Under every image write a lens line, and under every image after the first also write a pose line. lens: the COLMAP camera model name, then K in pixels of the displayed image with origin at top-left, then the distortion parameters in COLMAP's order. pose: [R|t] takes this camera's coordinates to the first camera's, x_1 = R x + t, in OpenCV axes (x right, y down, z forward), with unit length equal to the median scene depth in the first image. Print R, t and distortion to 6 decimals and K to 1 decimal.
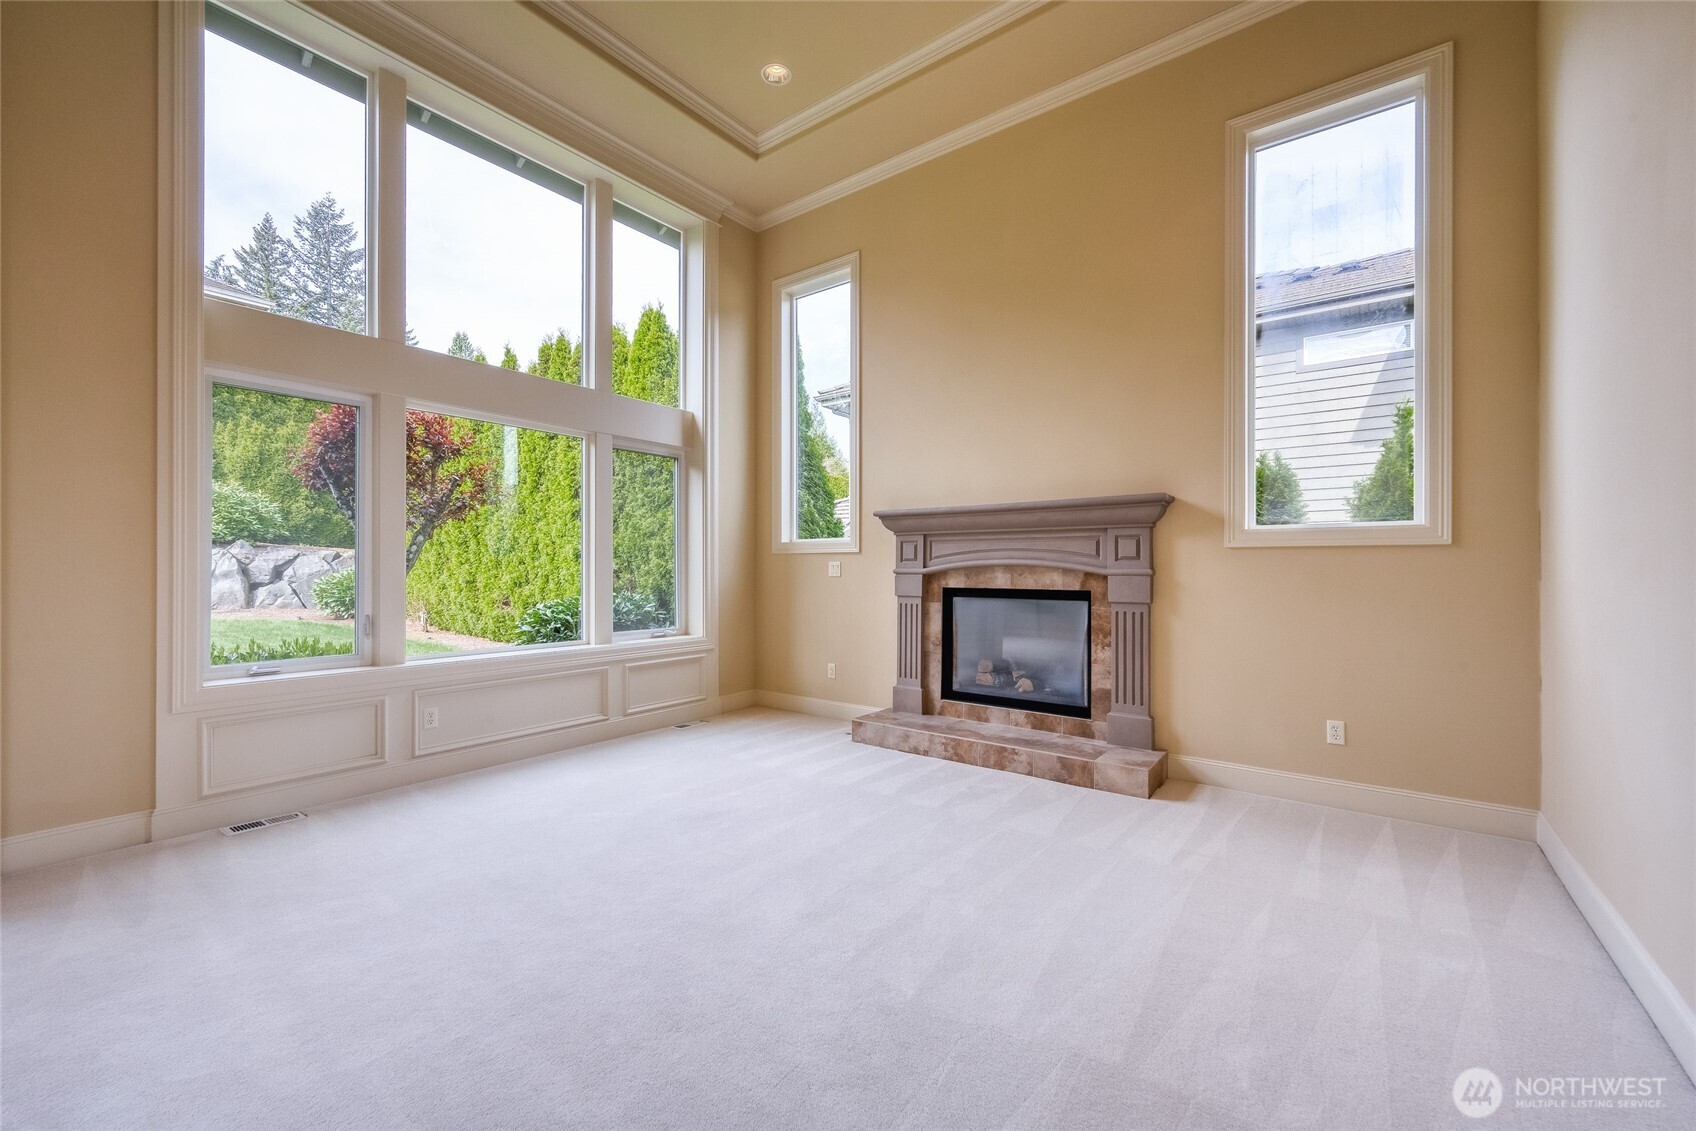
lens RADIAL K [[677.1, 0, 878.2], [0, 677.1, 569.7], [0, 0, 1]] dist [-0.000759, 0.001022]
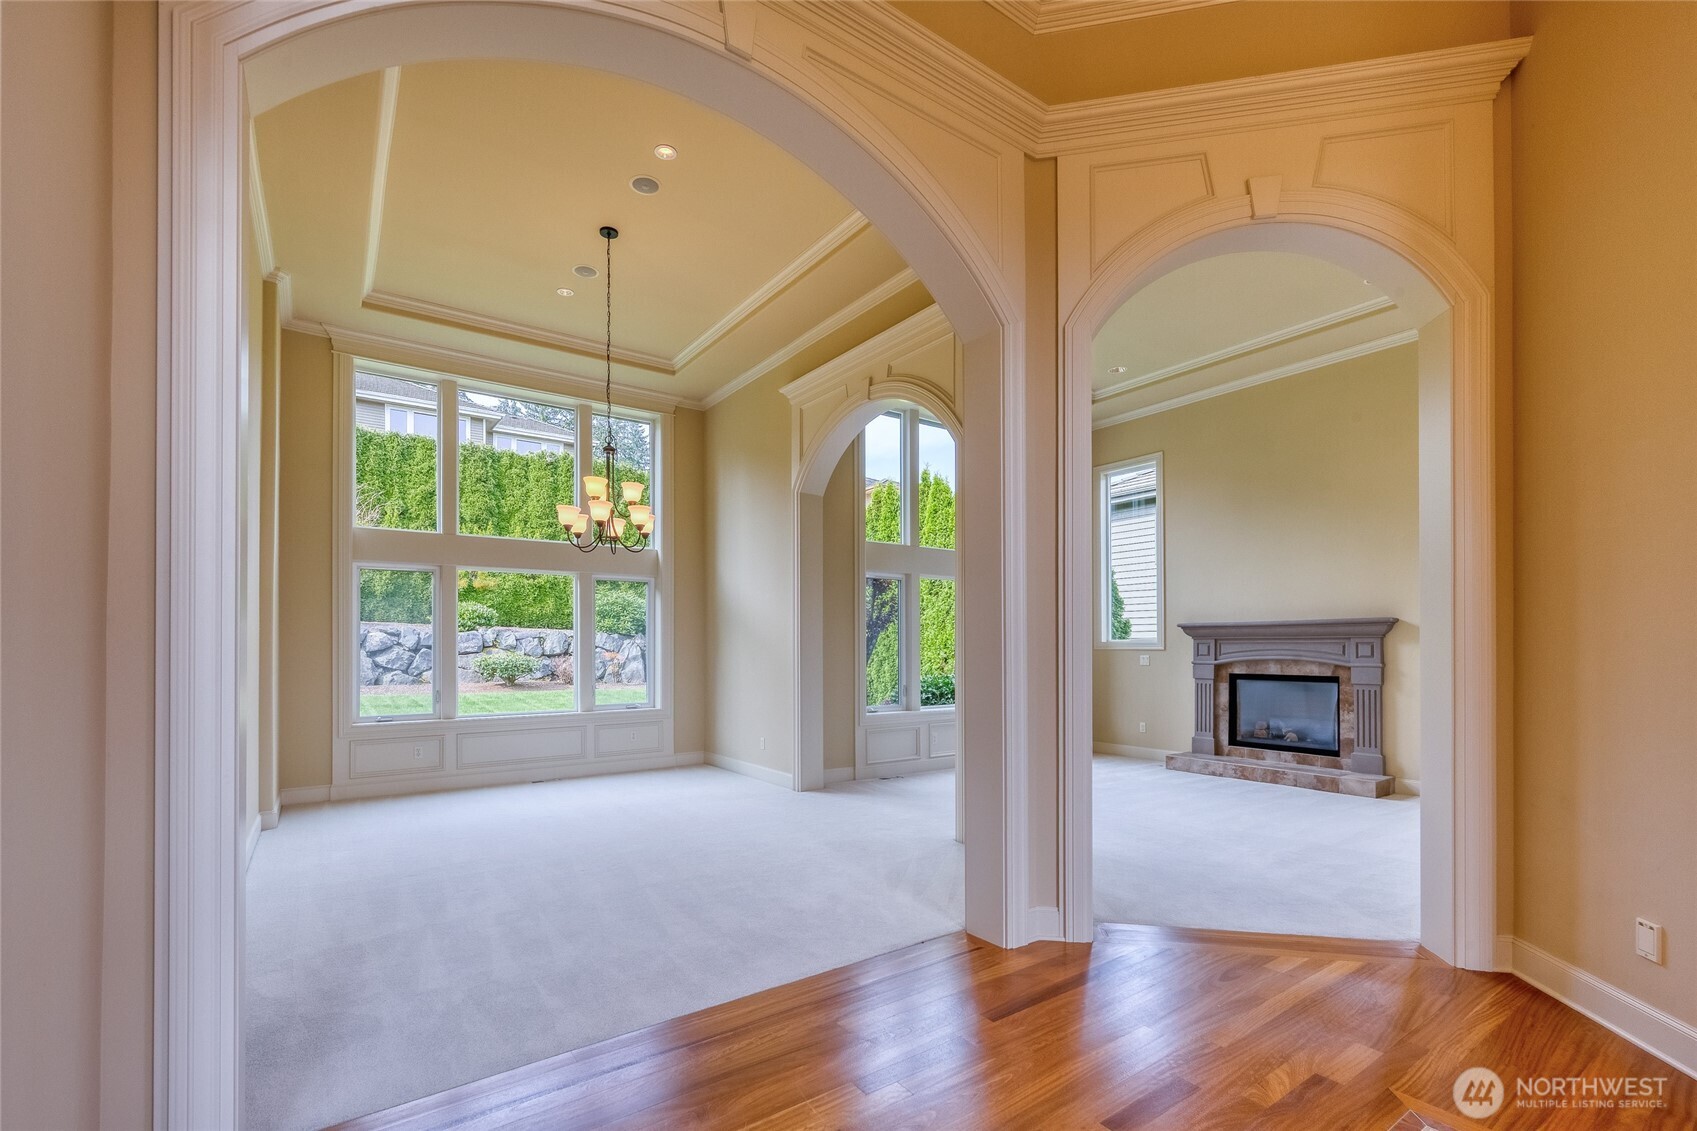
lens RADIAL K [[727.3, 0, 822.2], [0, 727.3, 643.8], [0, 0, 1]] dist [0.000857, 0.000168]
pose [[0.935417, -0.005074, -0.353510, -0.192783], [0.002198, 0.999961, -0.008536, -0.029928], [0.353540, 0.007208, 0.935392, -0.912606]]
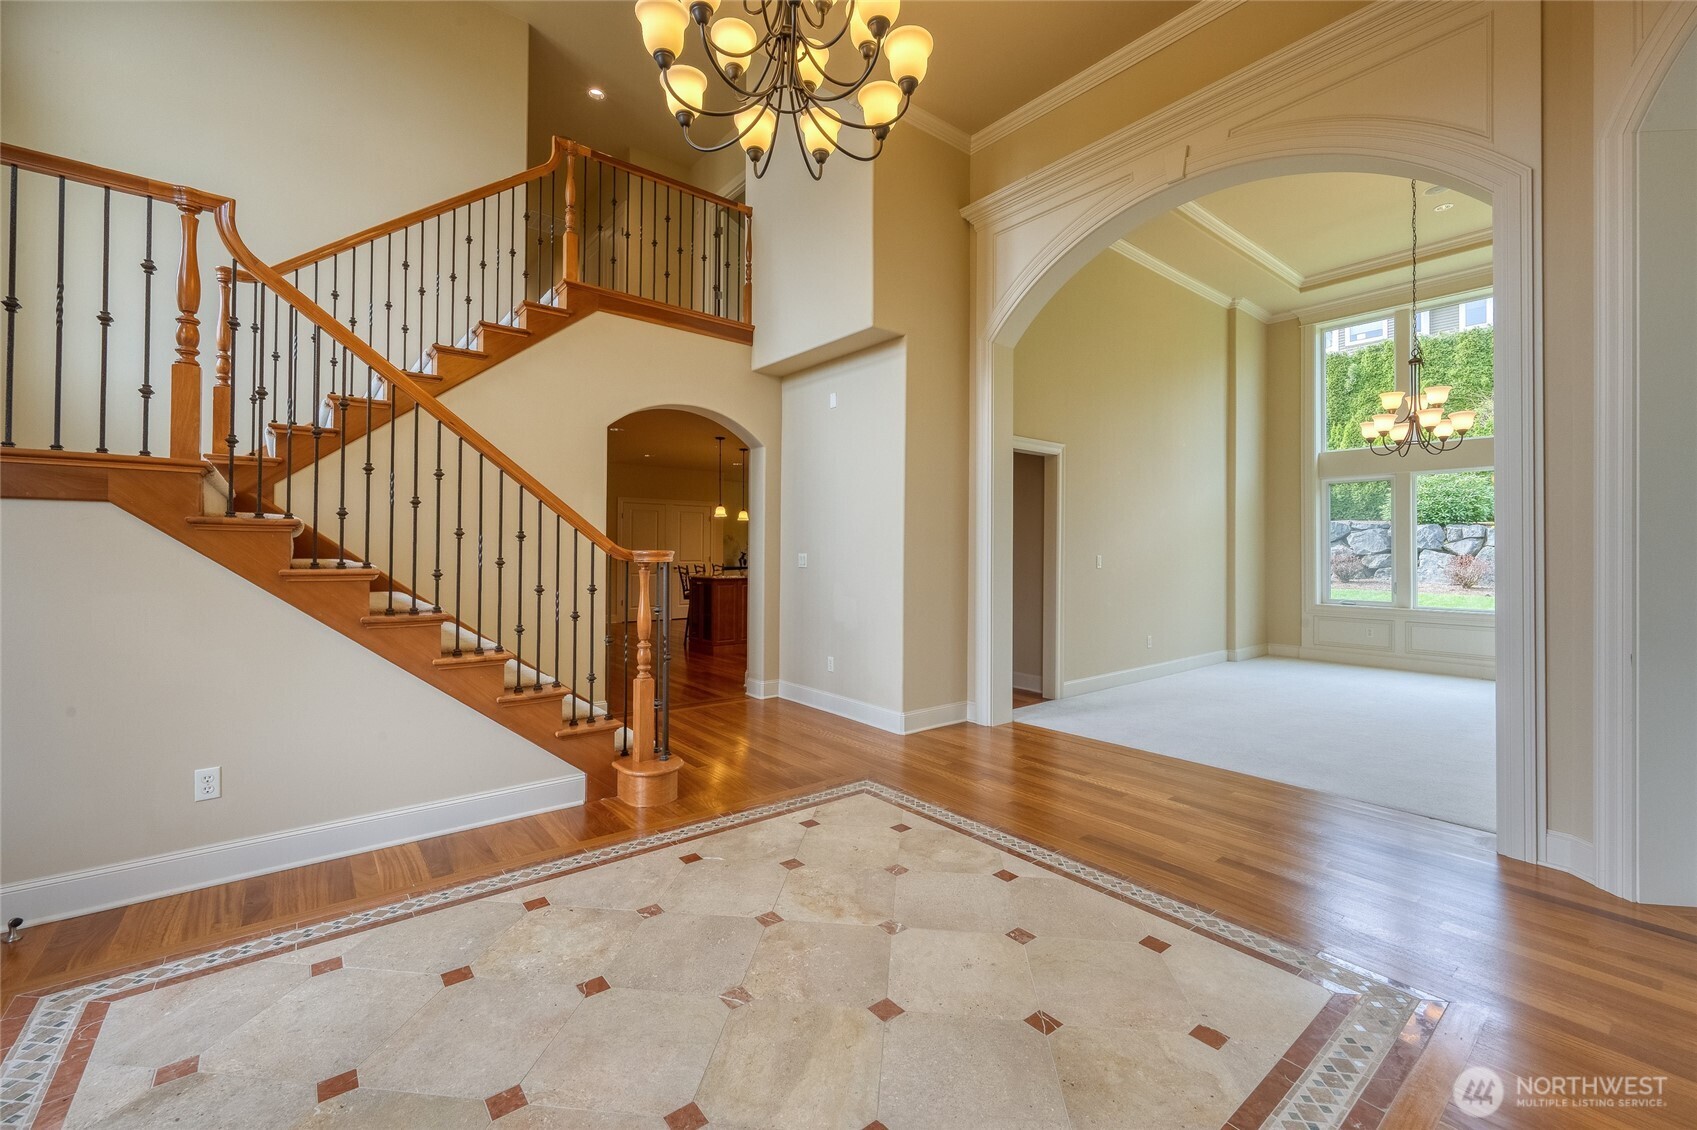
lens RADIAL K [[677.5, 0, 840.0], [0, 677.5, 544.0], [0, 0, 1]] dist [-0.000759, 0.001022]
pose [[-0.270142, -0.012073, -0.962745, 0.493538], [-0.009081, 0.999909, -0.009991, -0.010372], [0.962778, 0.006044, -0.270227, -0.594207]]
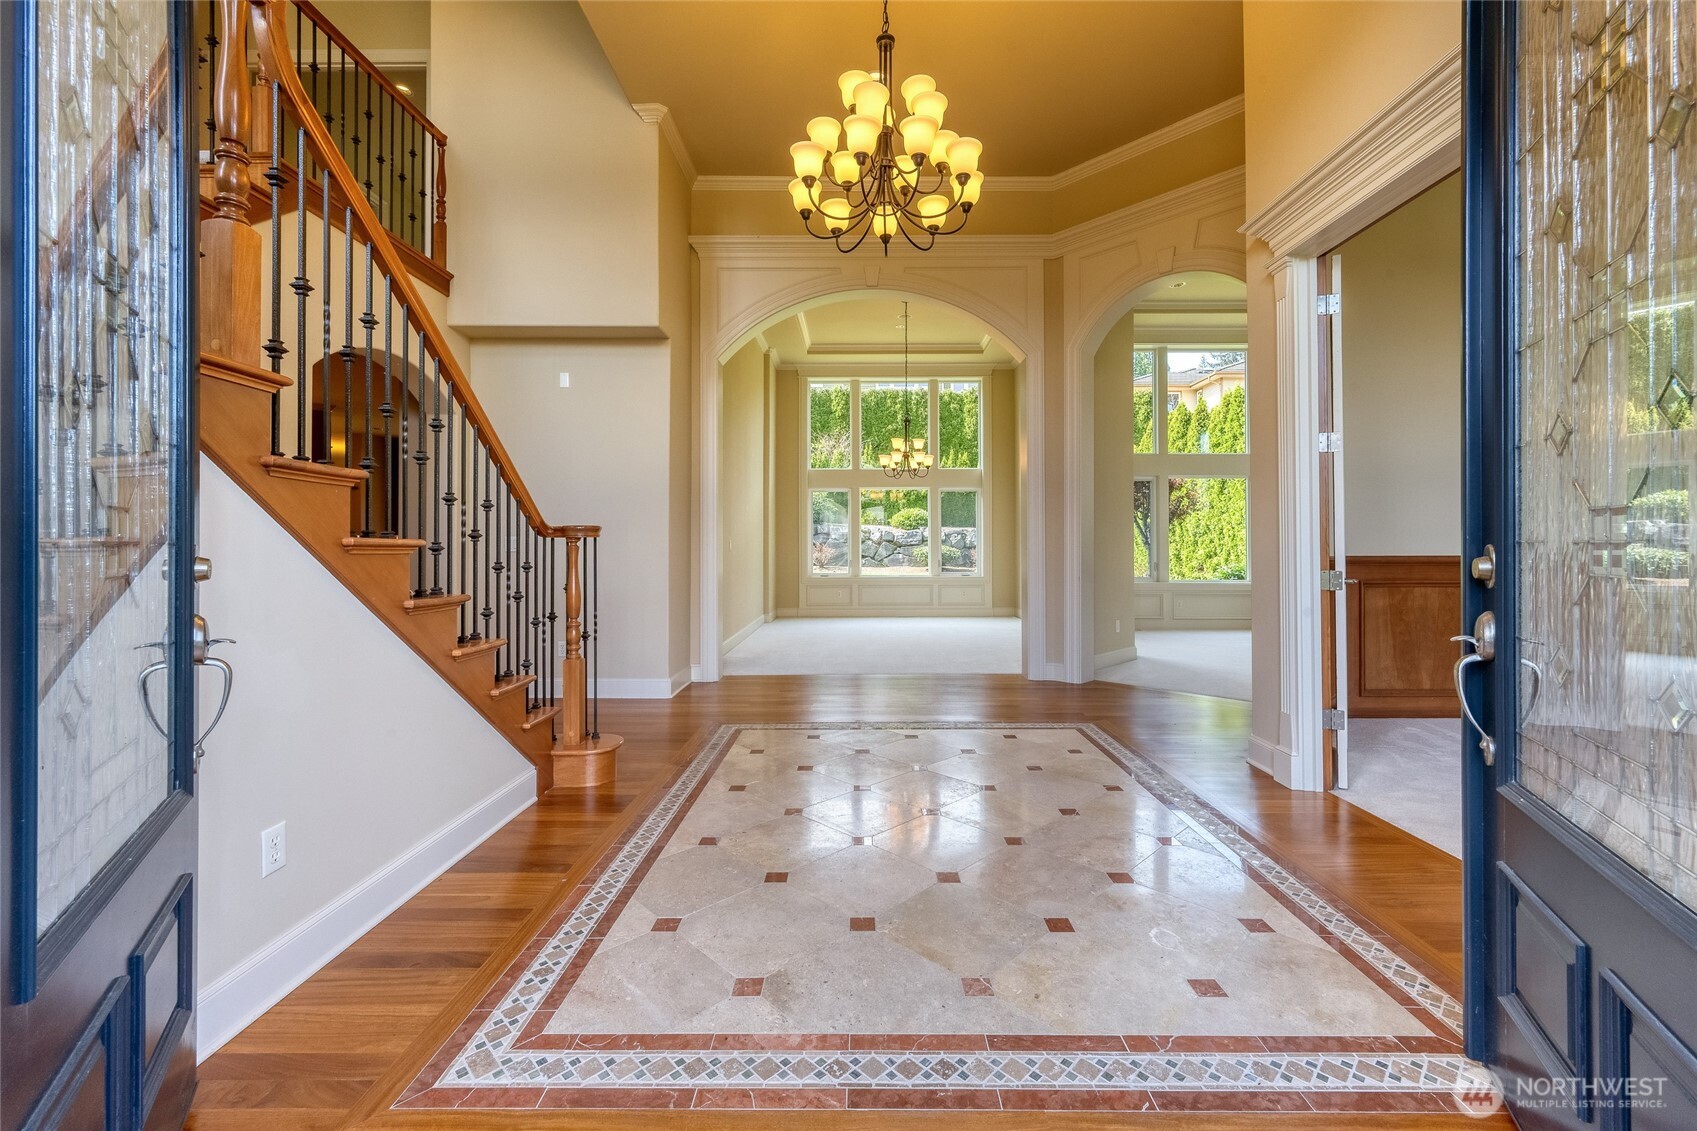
lens RADIAL K [[677.5, 0, 848.1], [0, 677.5, 543.3], [0, 0, 1]] dist [-0.000759, 0.001022]
pose [[0.565391, -0.007751, -0.824786, 0.589288], [-0.000276, 0.999954, -0.009587, 0.018283], [0.824823, 0.005648, 0.565363, -1.184668]]
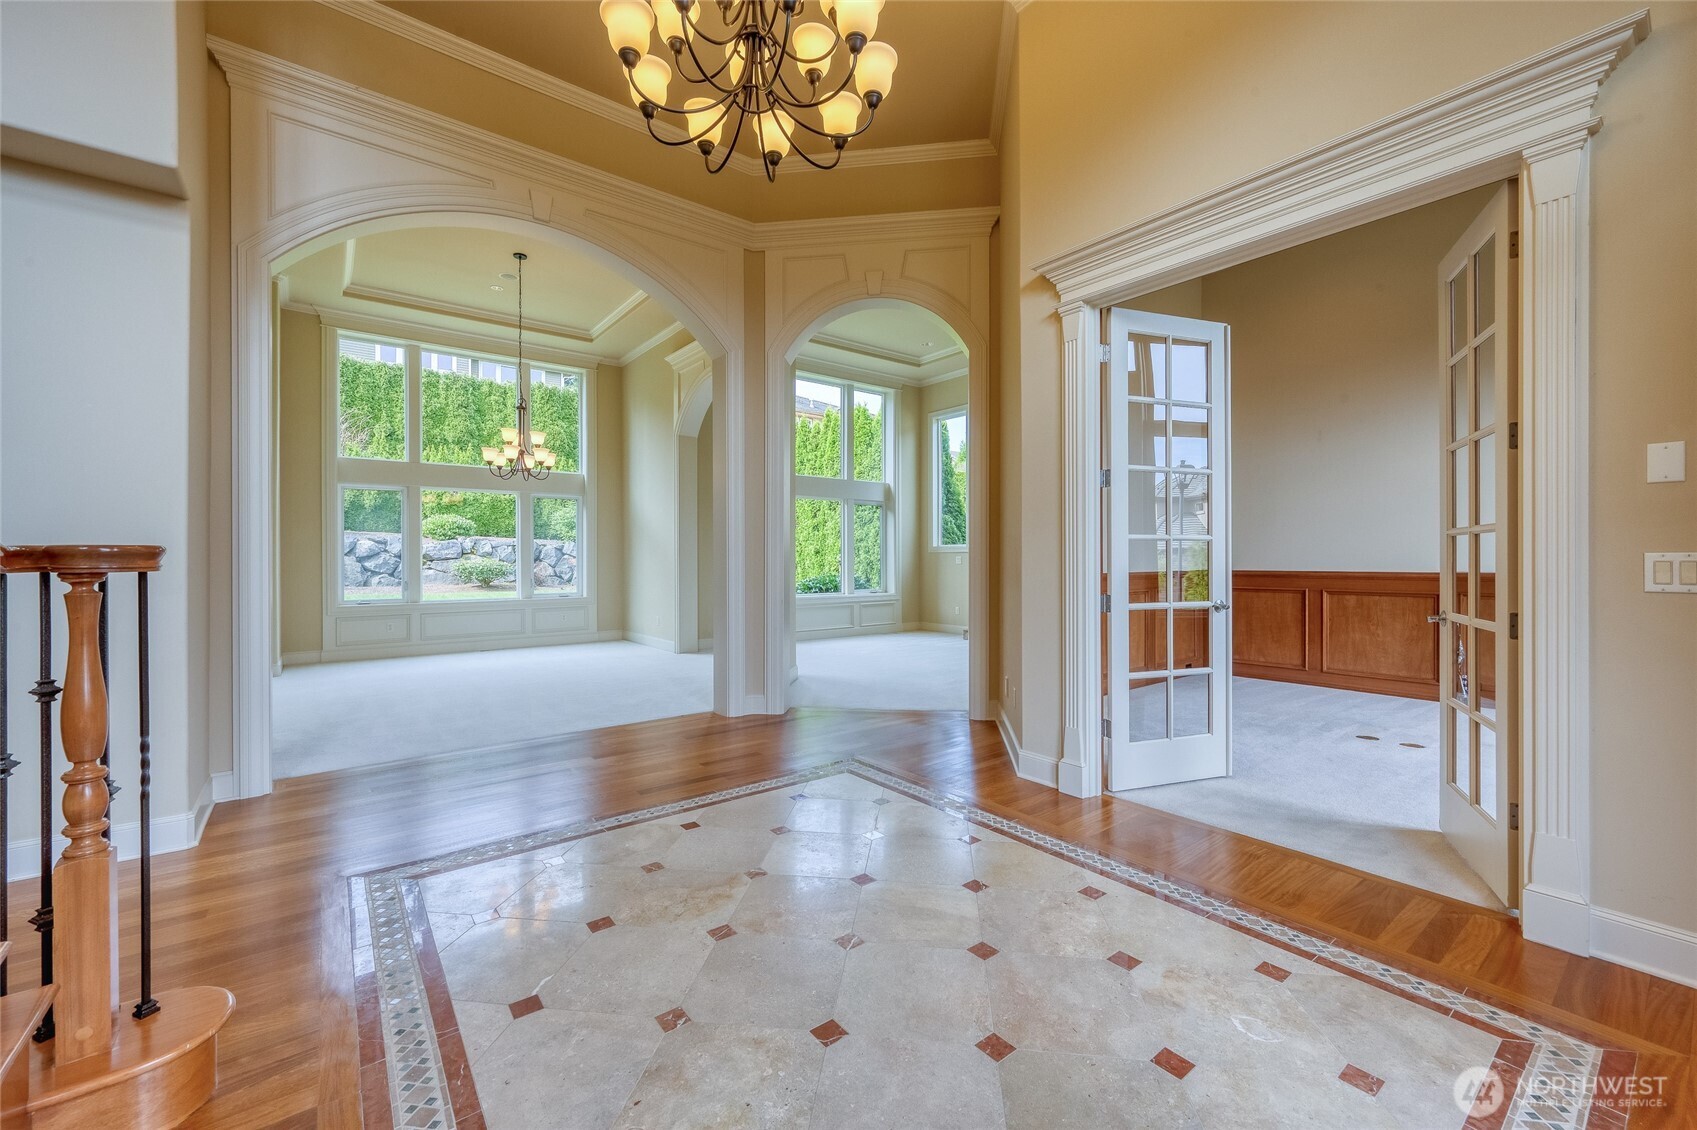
lens RADIAL K [[677.5, 0, 840.9], [0, 677.5, 560.7], [0, 0, 1]] dist [-0.000759, 0.001022]
pose [[0.953707, -0.002258, -0.300729, 0.246181], [0.002474, 0.999997, 0.000337, -0.000016], [0.300727, -0.001066, 0.953710, -1.209461]]
